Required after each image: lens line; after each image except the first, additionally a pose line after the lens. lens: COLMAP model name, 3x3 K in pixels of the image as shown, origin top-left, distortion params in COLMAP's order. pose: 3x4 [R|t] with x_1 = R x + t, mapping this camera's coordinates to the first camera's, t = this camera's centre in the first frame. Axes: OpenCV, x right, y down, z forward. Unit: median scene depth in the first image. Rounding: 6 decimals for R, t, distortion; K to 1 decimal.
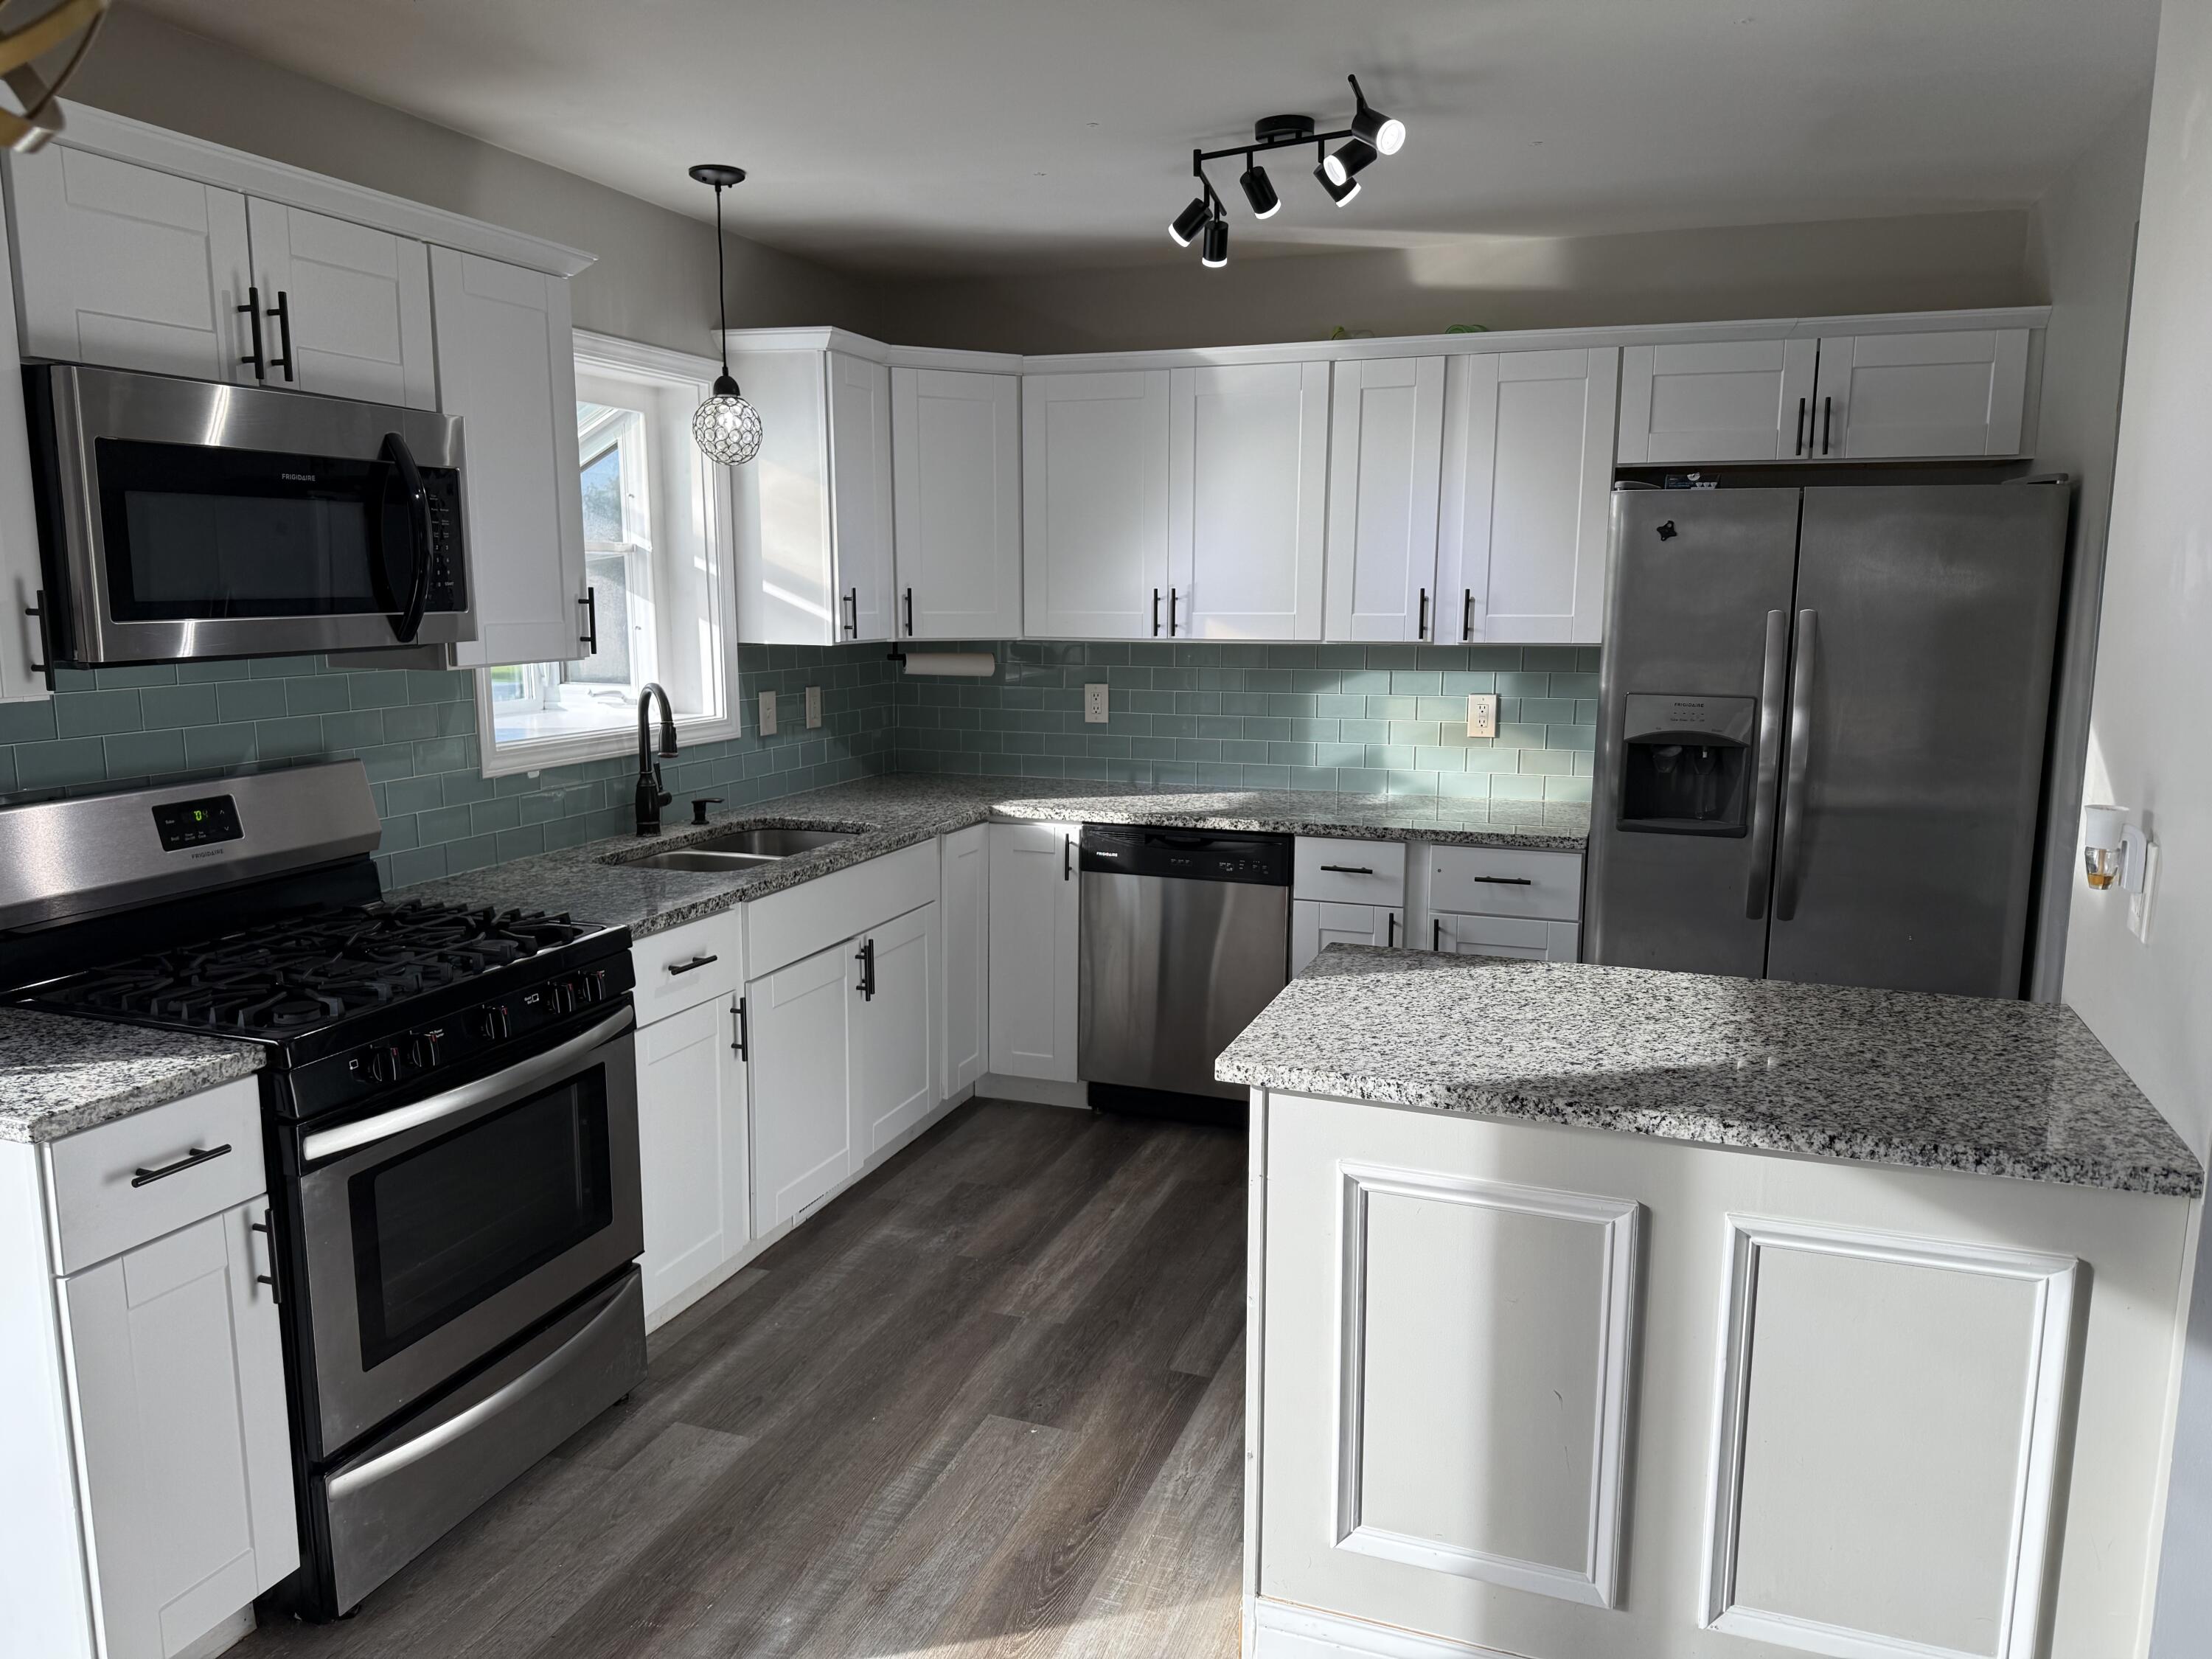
lens RADIAL K [[1562.8, 0, 1129.4], [0, 1562.8, 833.1], [0, 0, 1]] dist [0.057224, -0.058794]
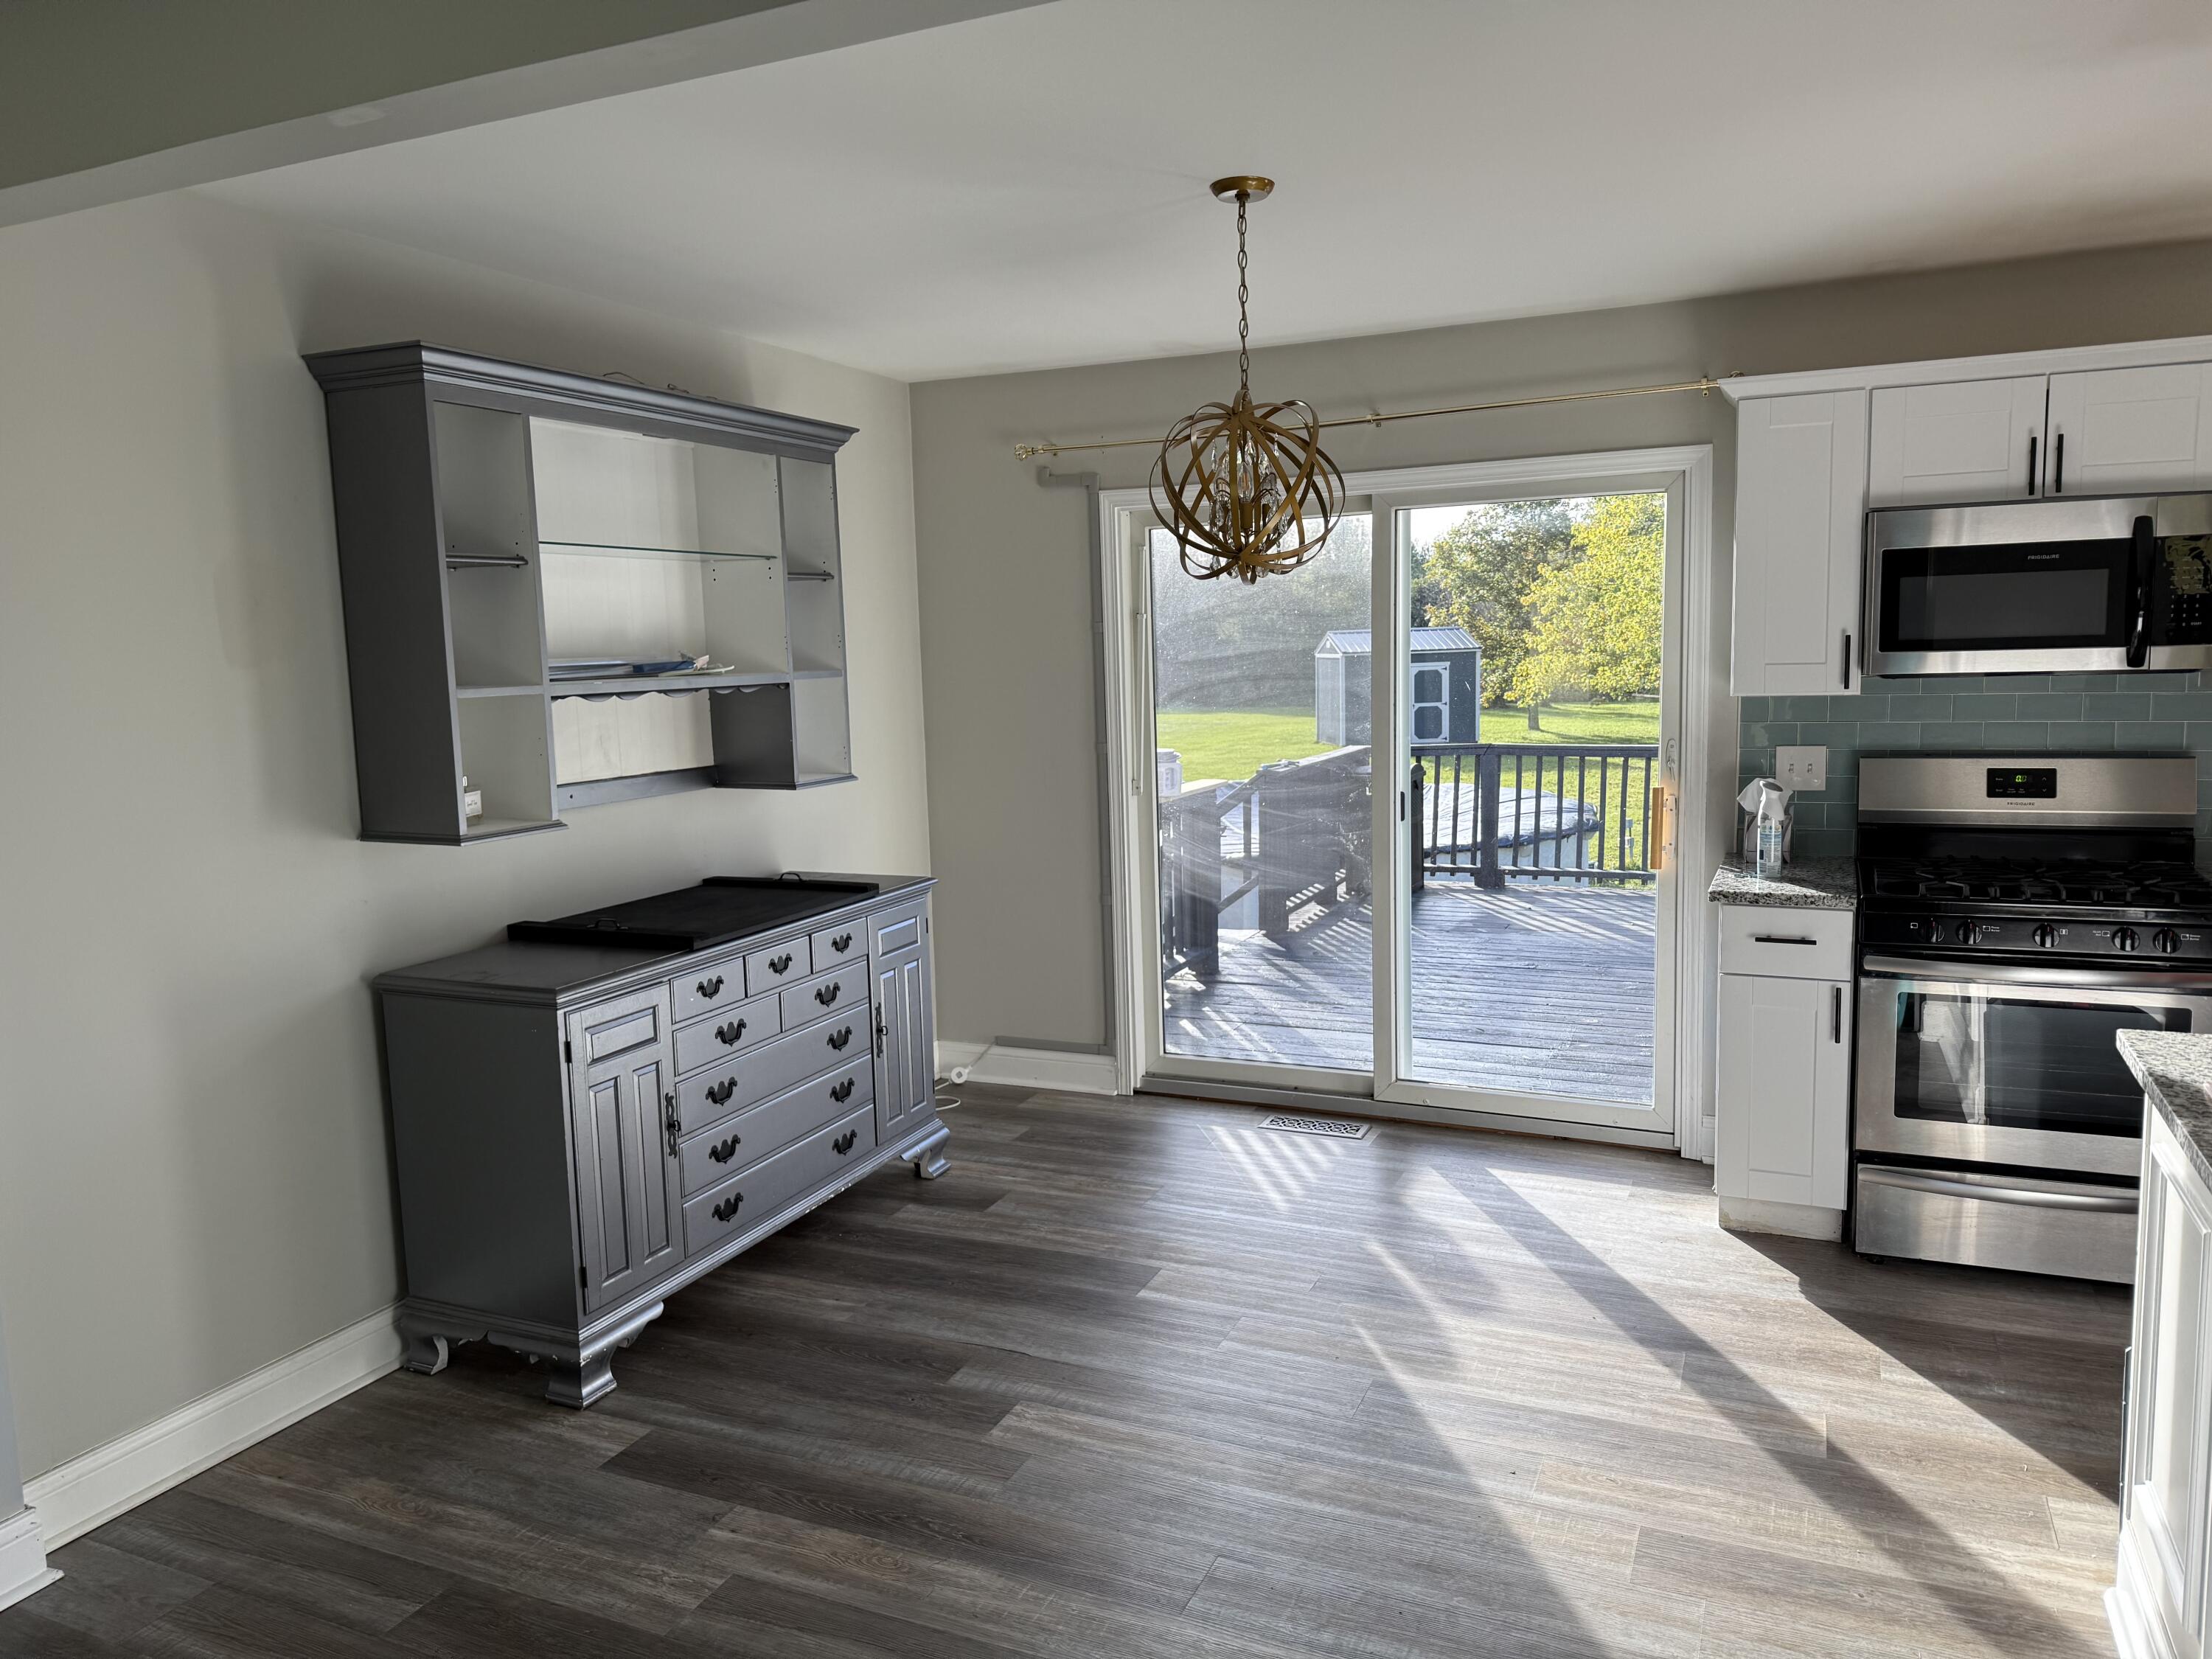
lens RADIAL K [[1562.8, 0, 1095.7], [0, 1562.8, 827.6], [0, 0, 1]] dist [0.057224, -0.058794]
pose [[-0.083735, 0.111850, -0.990191, 0.805524], [-0.132802, 0.983564, 0.122332, -0.026433], [0.987599, 0.141743, -0.067505, 0.180780]]
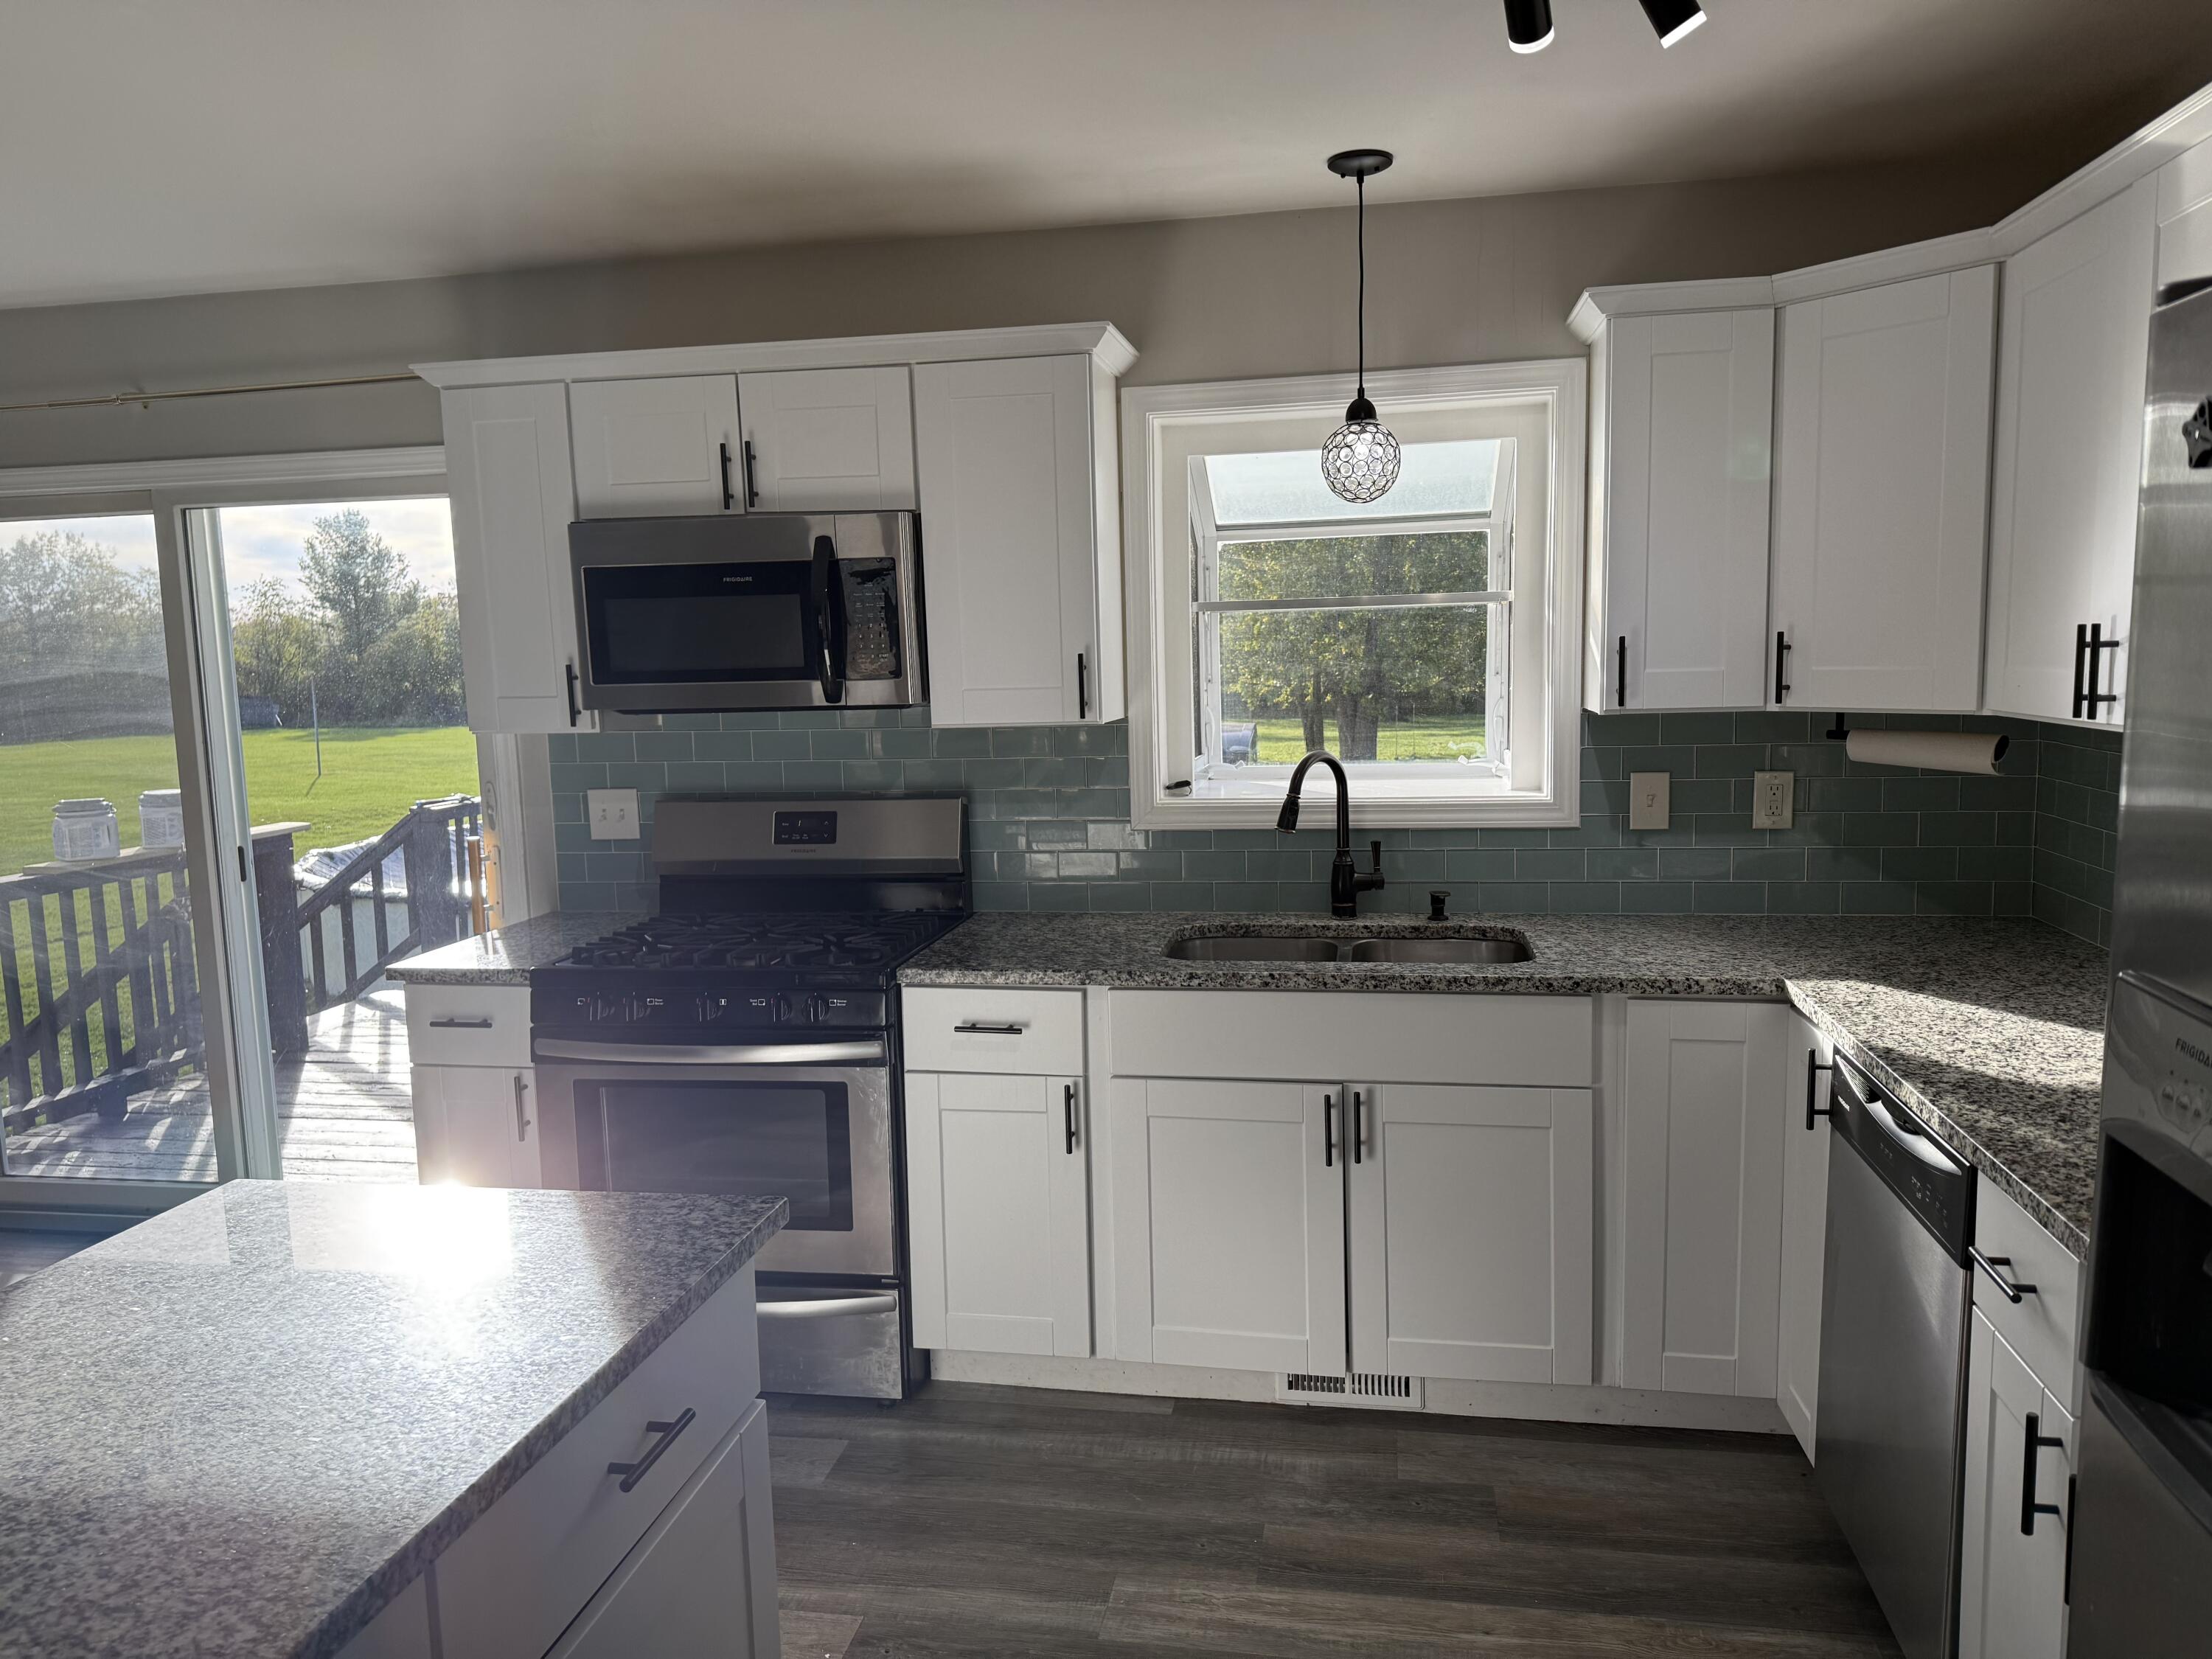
lens RADIAL K [[1562.8, 0, 1087.9], [0, 1562.8, 818.4], [0, 0, 1]] dist [0.057224, -0.058794]
pose [[0.146679, 0.098371, -0.984281, 0.639665], [-0.128689, 0.988484, 0.079614, -0.125164], [0.980778, 0.114988, 0.157649, 0.822958]]
